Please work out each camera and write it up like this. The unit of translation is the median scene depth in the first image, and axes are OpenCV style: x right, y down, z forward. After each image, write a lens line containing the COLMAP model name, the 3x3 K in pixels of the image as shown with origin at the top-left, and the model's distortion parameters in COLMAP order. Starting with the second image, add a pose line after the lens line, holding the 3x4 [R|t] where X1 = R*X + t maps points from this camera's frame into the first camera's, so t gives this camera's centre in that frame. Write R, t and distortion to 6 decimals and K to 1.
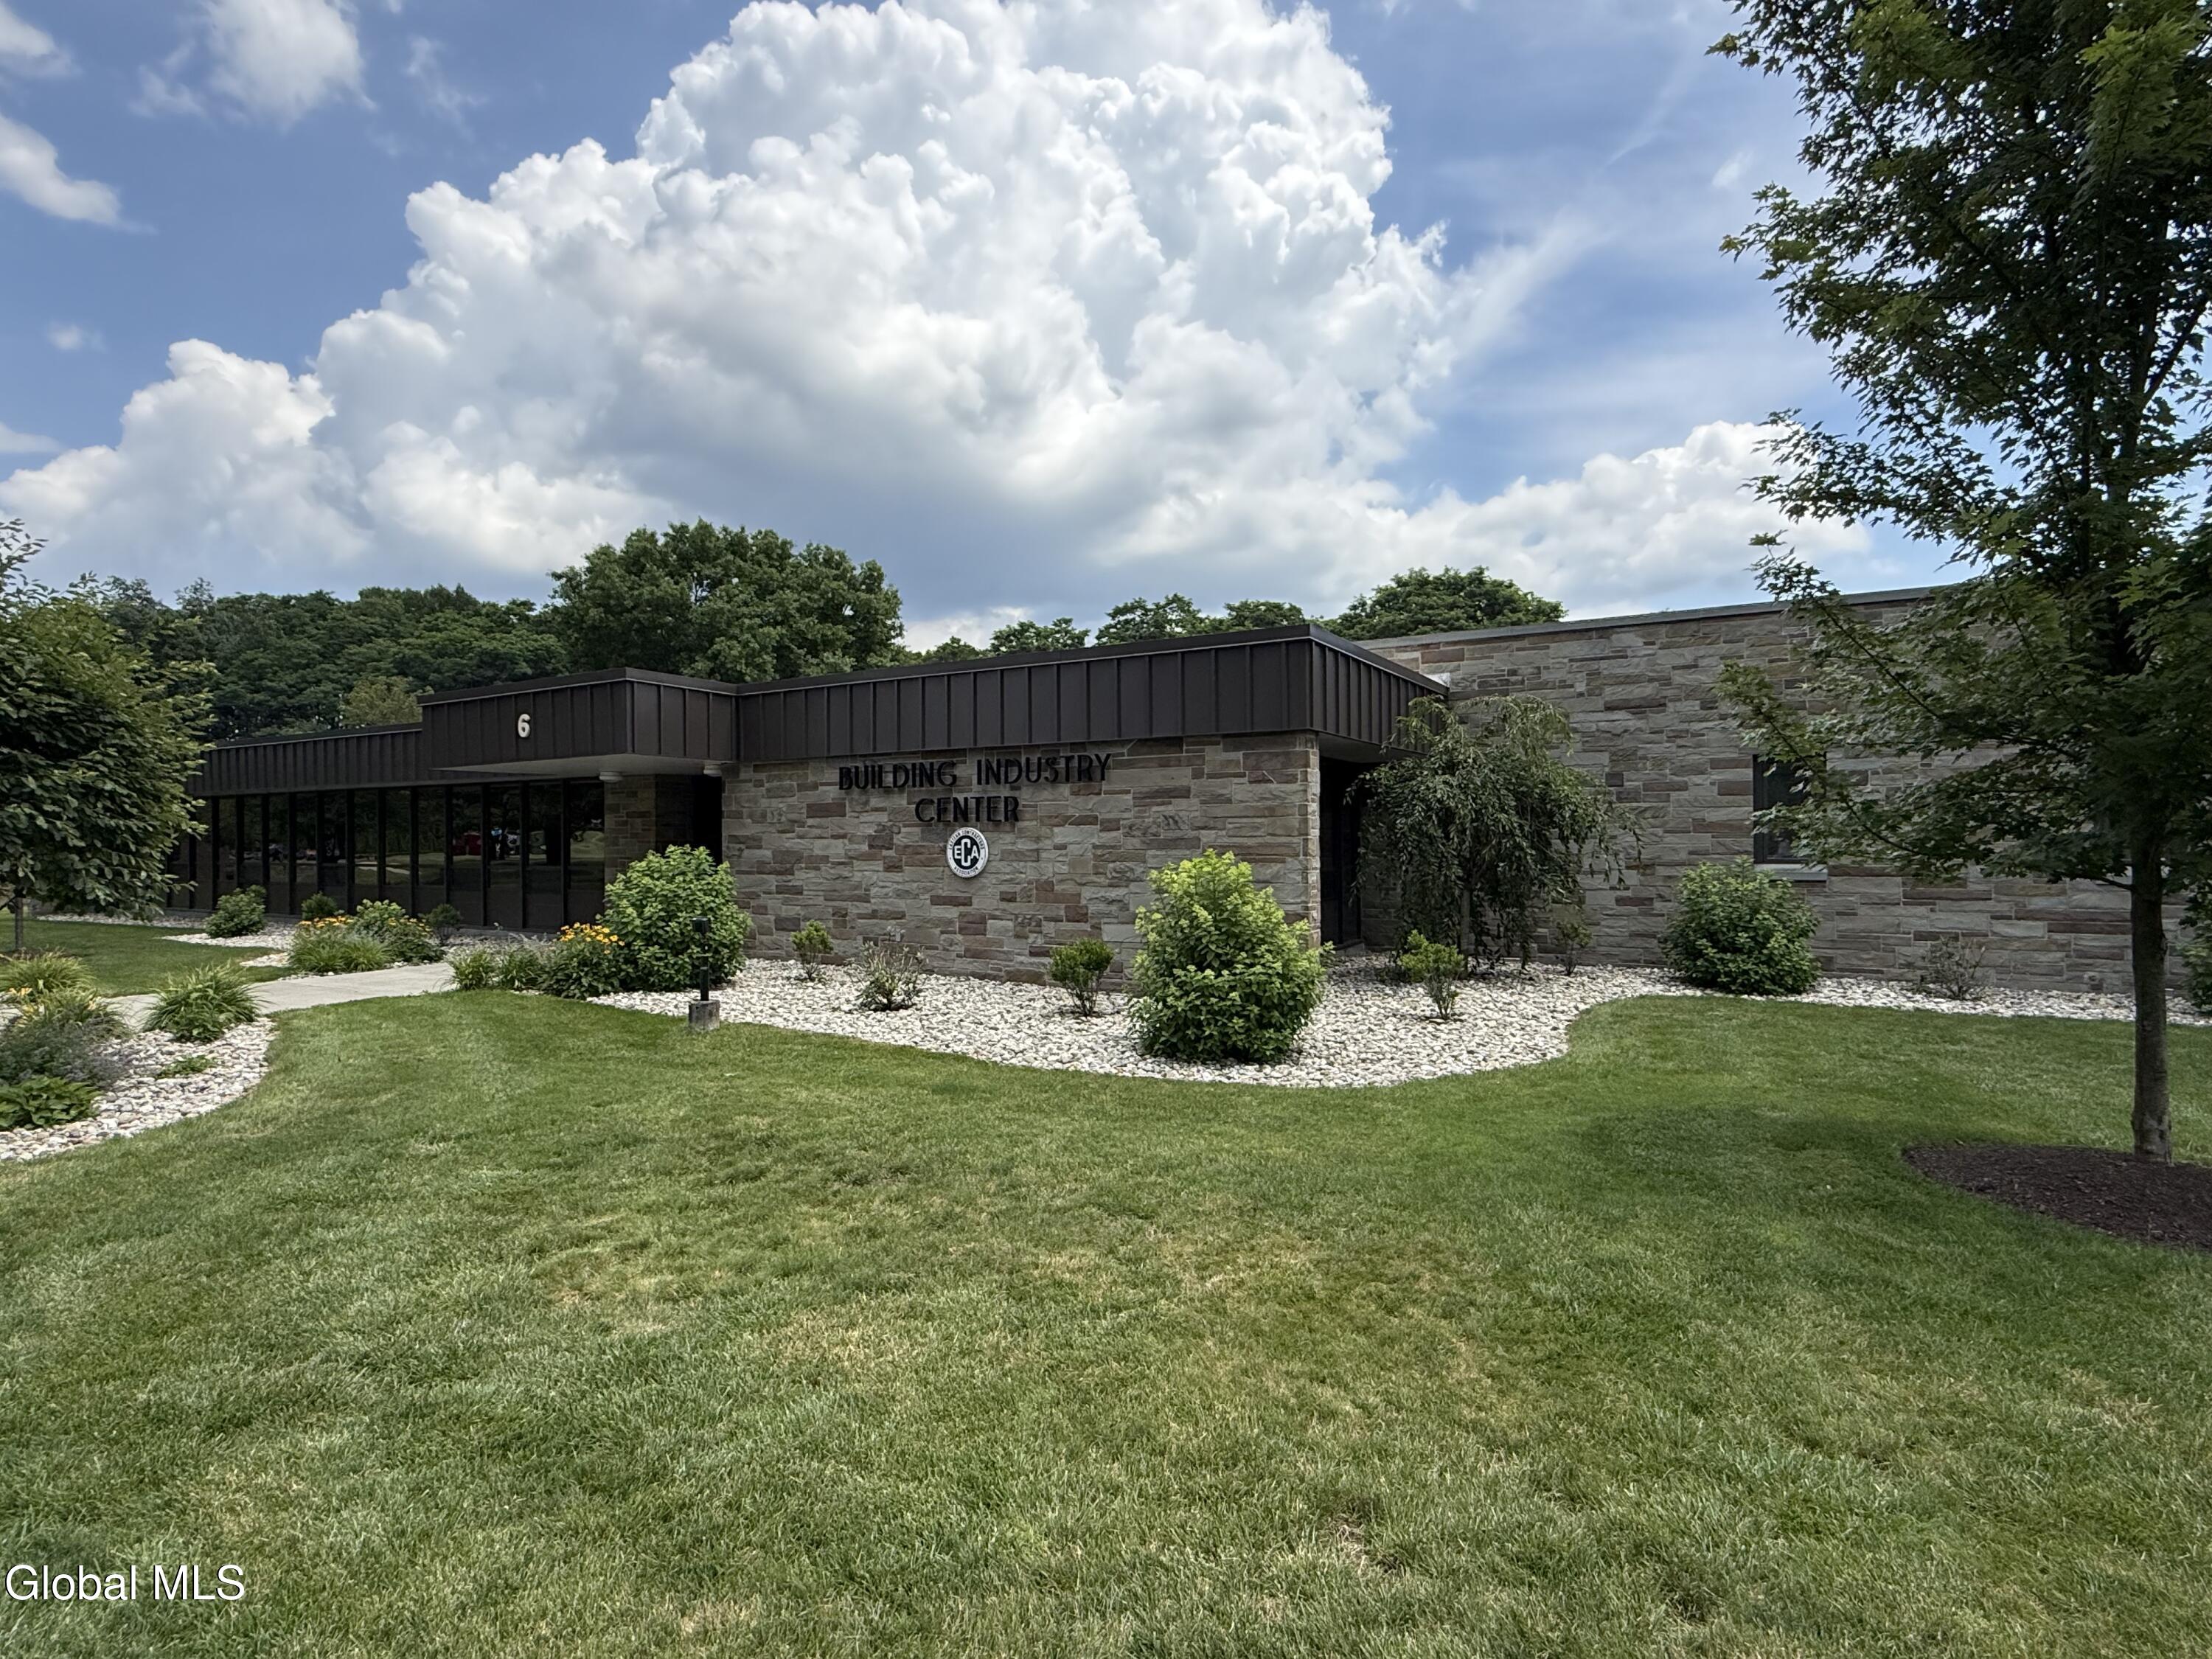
lens RADIAL K [[1138.1, 0, 1083.5], [0, 1138.1, 813.2], [0, 0, 1]] dist [0.013026, 0.000296]
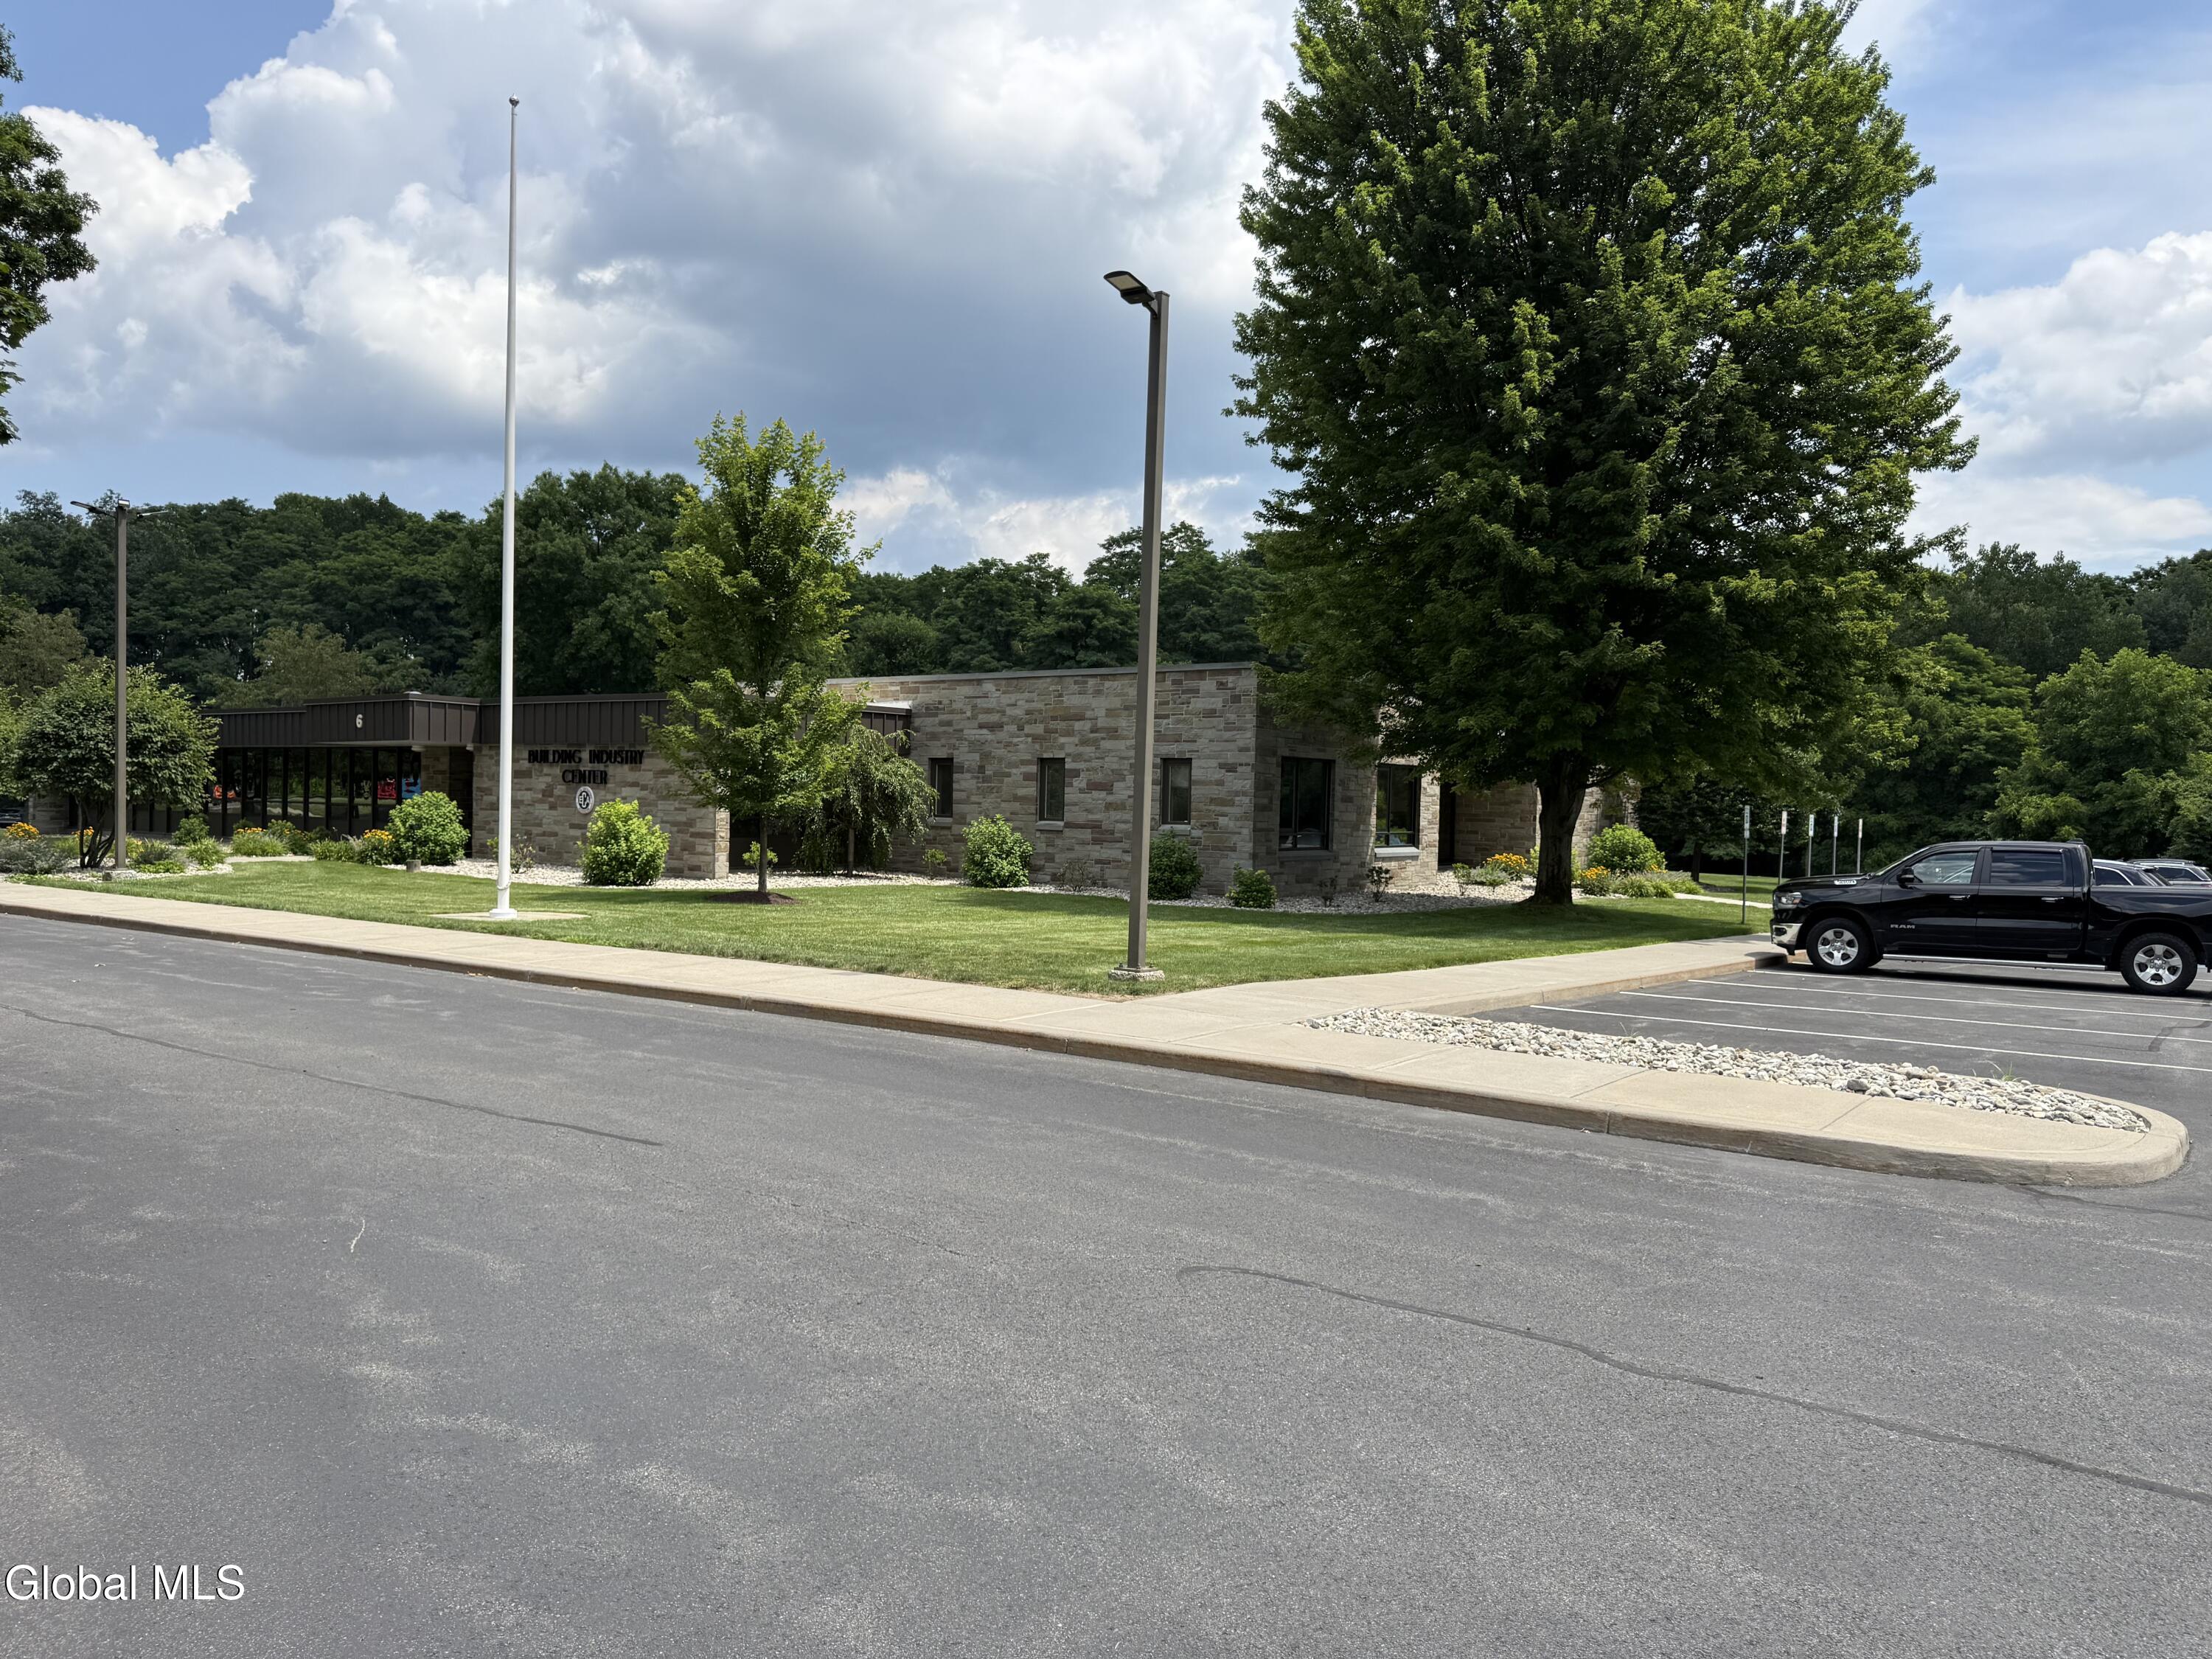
lens RADIAL K [[1563.0, 0, 1093.9], [0, 1563.0, 841.1], [0, 0, 1]] dist [0.045931, -0.059560]
pose [[0.995949, 0.031773, -0.084117, 0.838534], [-0.027989, 0.998559, 0.045797, -0.034316], [0.085451, -0.043257, 0.995403, -1.308445]]
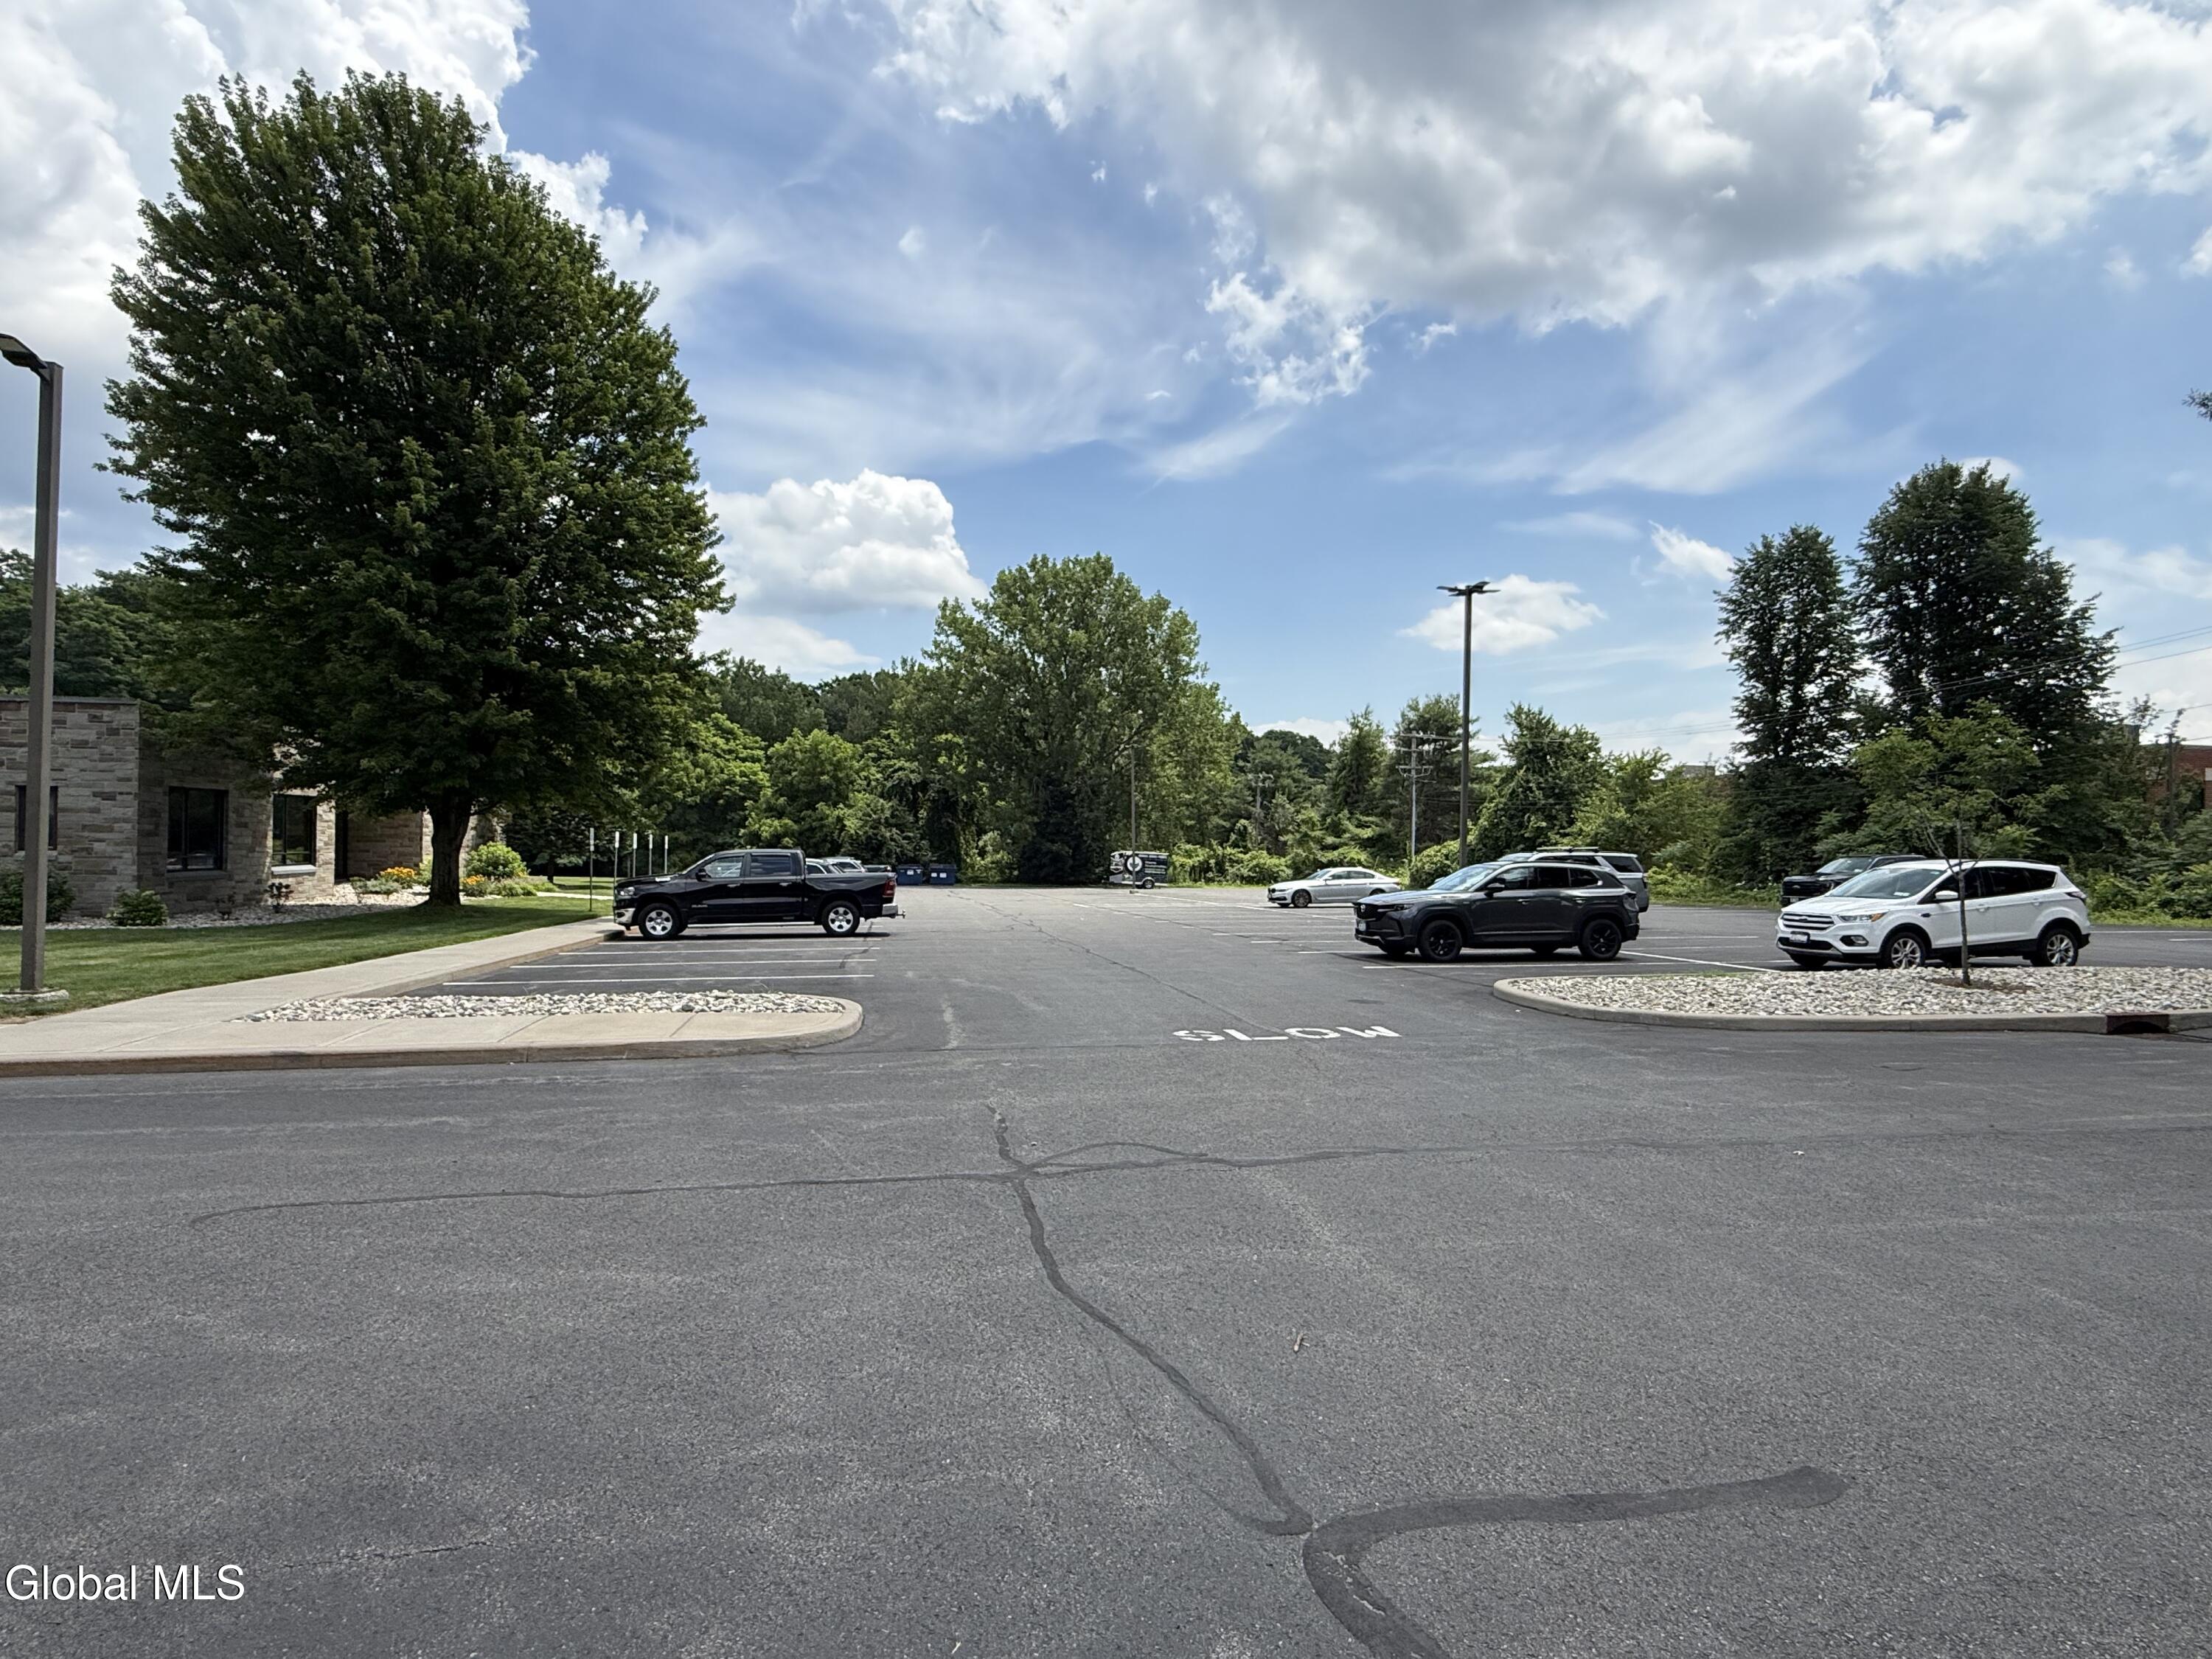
lens RADIAL K [[1138.1, 0, 1105.7], [0, 1138.1, 827.1], [0, 0, 1]] dist [0.013026, 0.000296]
pose [[0.734927, 0.021848, 0.677794, 0.776867], [-0.029845, 0.999555, 0.000141, -0.041054], [-0.677489, -0.020332, 0.735251, -1.394012]]
